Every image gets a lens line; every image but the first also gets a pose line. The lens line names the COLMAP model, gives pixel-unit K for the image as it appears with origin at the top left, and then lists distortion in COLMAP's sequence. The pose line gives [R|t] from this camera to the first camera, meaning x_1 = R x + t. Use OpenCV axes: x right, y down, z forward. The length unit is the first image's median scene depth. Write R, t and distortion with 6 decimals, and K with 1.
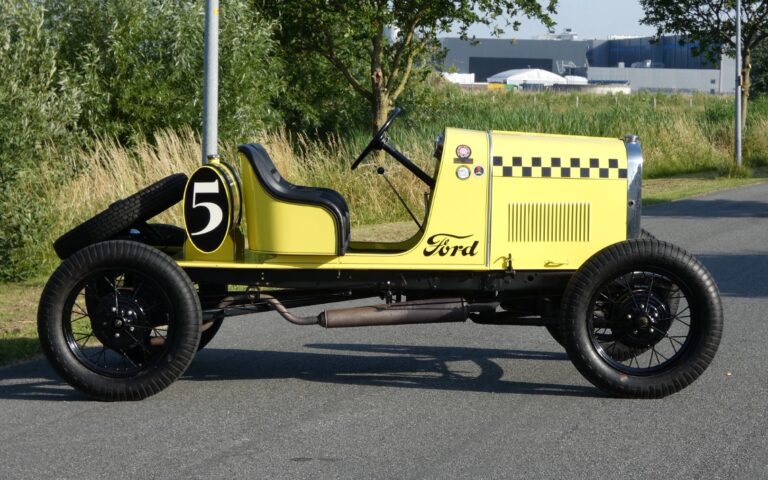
lens RADIAL K [[1892.6, 0, 381.3], [0, 1892.6, 280.6], [0, 0, 1]] dist [0.698444, 0.067413]
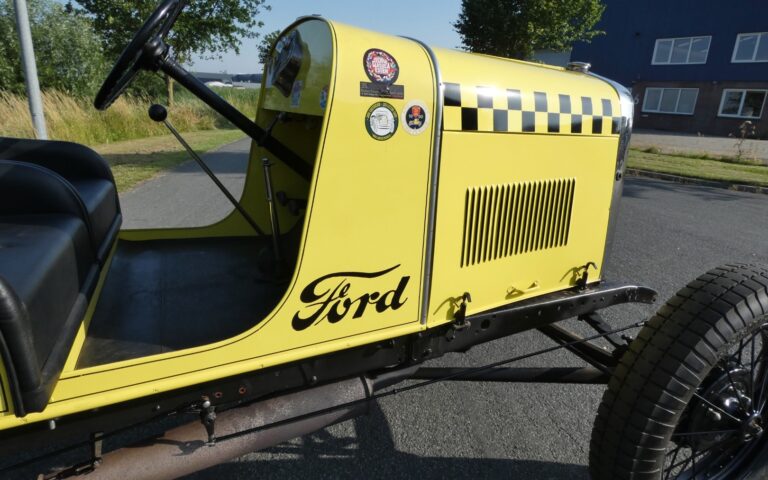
lens RADIAL K [[473.8, 0, 384.0], [0, 473.8, 240.0], [0, 0, 1]] dist [-0.004343, 0.001186]
pose [[0.917924, -0.089073, 0.386629, 0.002771], [0.008101, 0.978478, 0.206193, -0.052817], [-0.396674, -0.186137, 0.898890, 0.903992]]
